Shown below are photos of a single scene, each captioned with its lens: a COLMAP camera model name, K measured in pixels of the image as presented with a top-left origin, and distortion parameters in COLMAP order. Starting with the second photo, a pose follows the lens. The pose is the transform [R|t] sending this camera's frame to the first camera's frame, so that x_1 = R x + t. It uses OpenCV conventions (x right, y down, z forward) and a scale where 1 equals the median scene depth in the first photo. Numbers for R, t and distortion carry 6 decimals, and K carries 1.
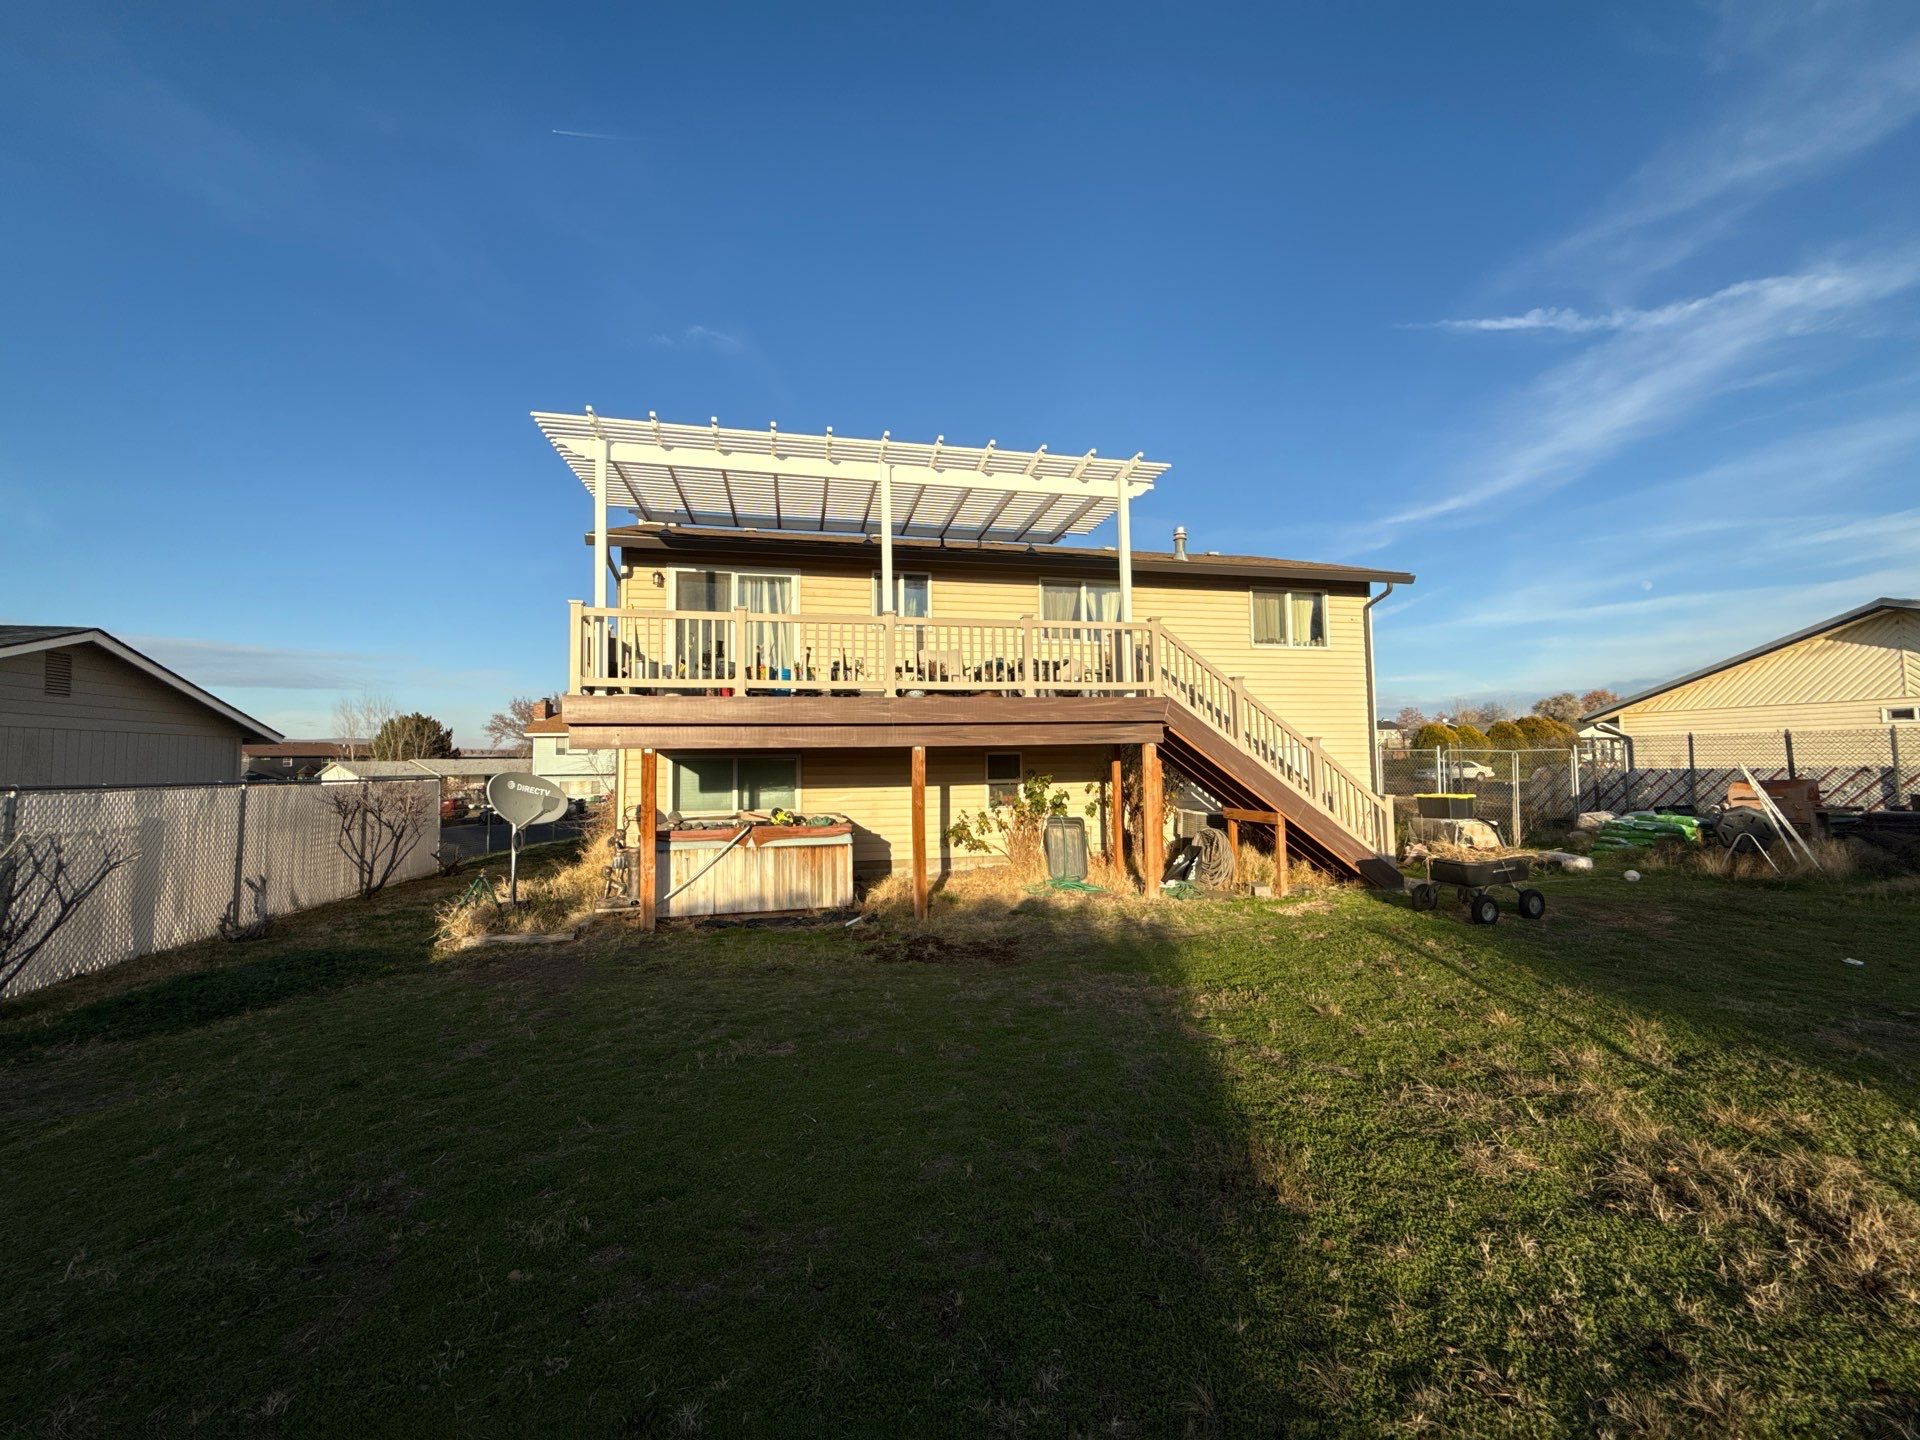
lens RADIAL K [[758.8, 0, 960.0], [0, 758.8, 720.0], [0, 0, 1]] dist [0.000998, -0.000145]
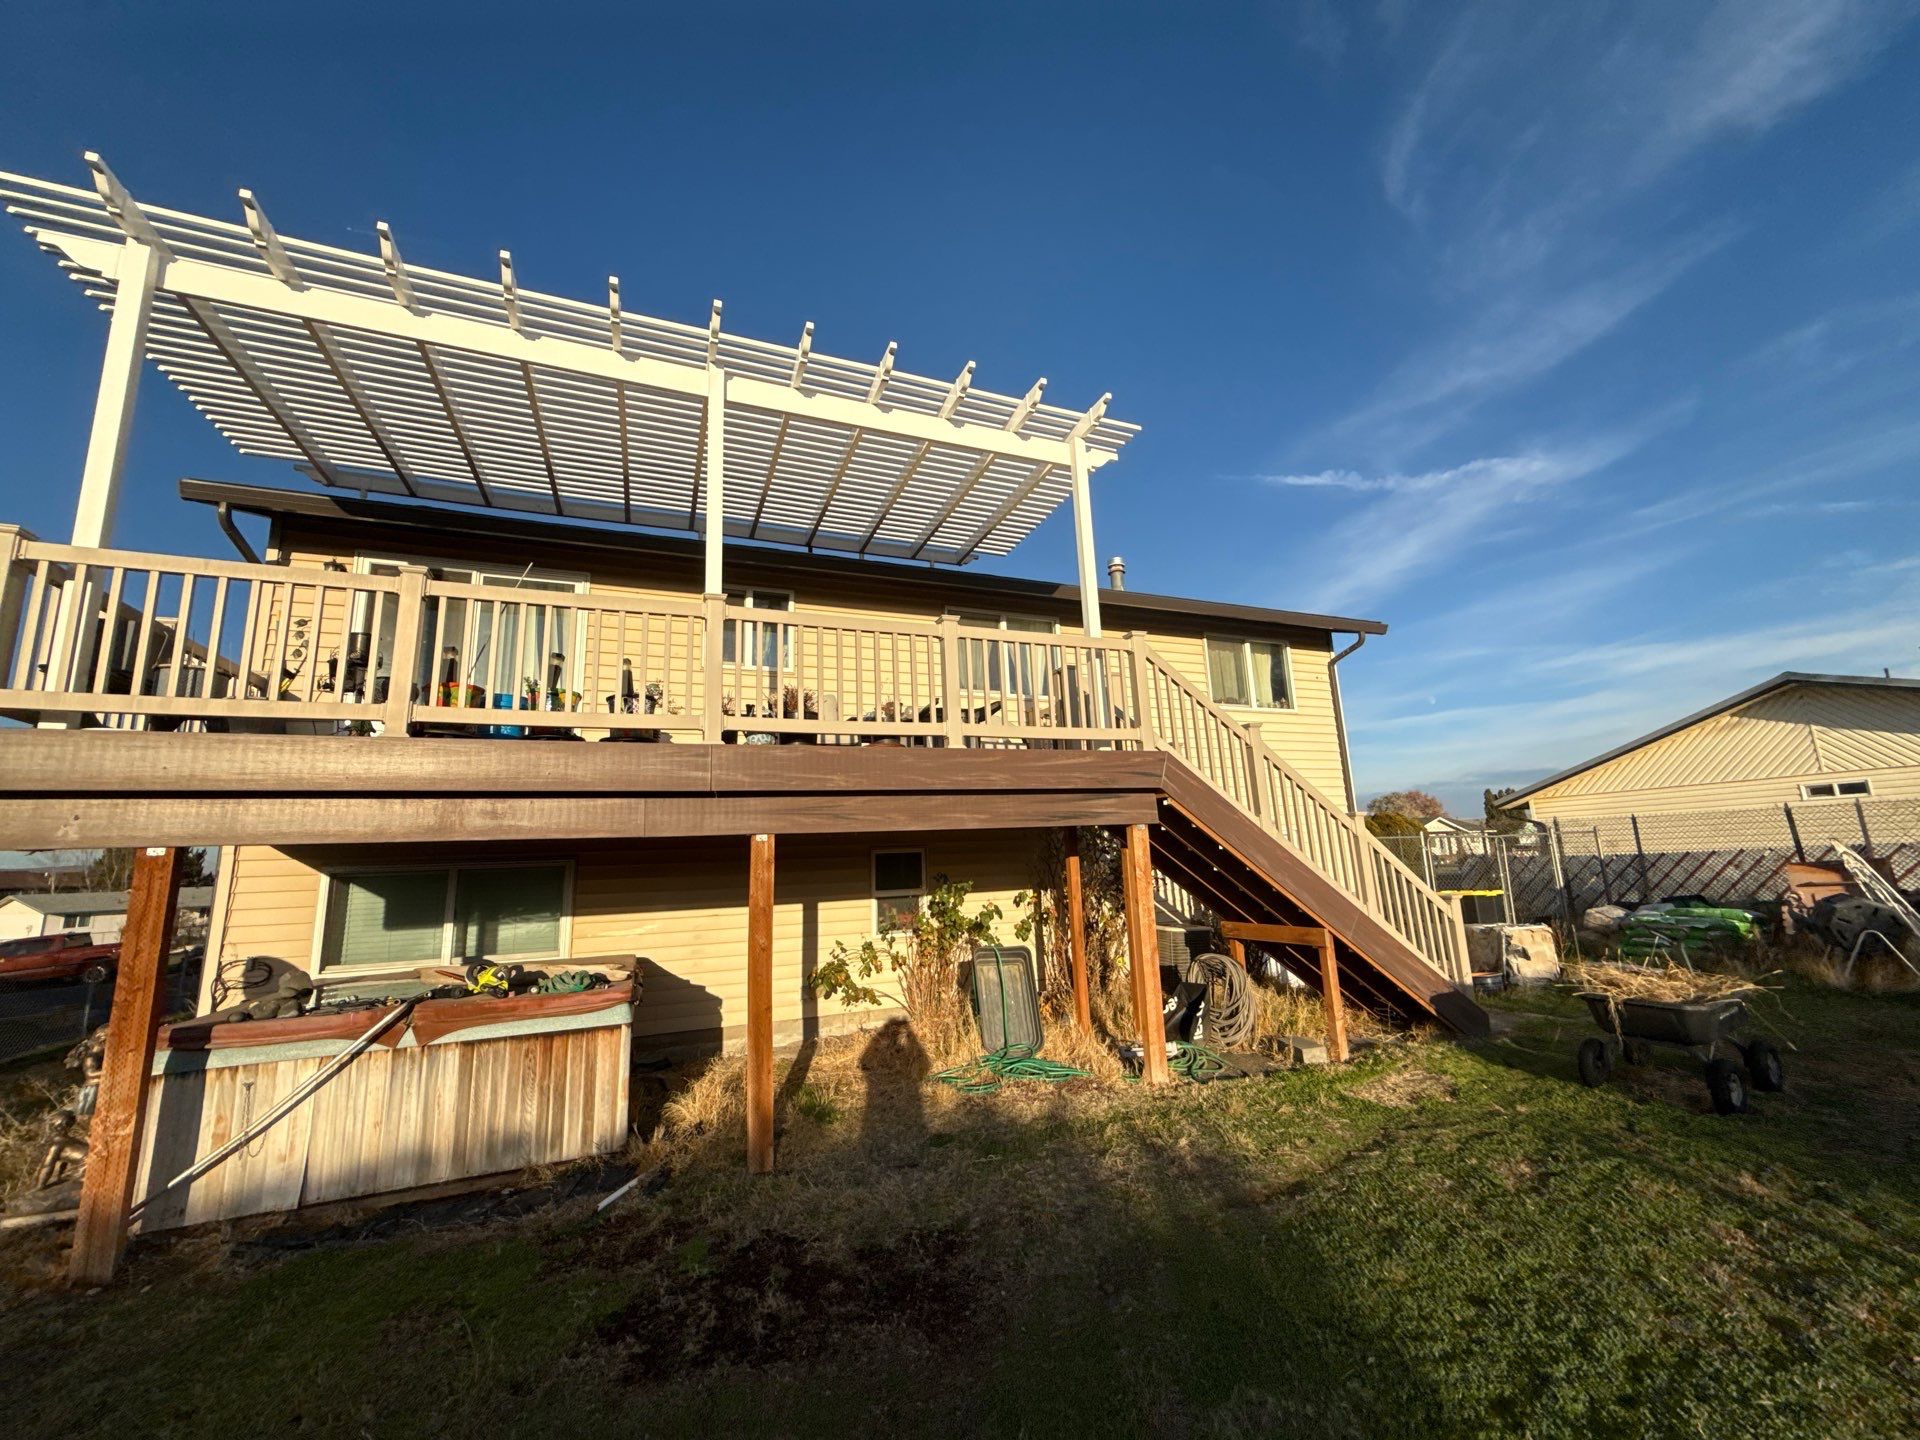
lens RADIAL K [[758.8, 0, 960.0], [0, 758.8, 720.0], [0, 0, 1]] dist [0.000998, -0.000145]
pose [[0.985180, 0.005993, 0.171419, -0.006817], [0.018308, 0.990006, -0.139832, 0.028178], [-0.170544, 0.140898, 0.975224, 0.366719]]
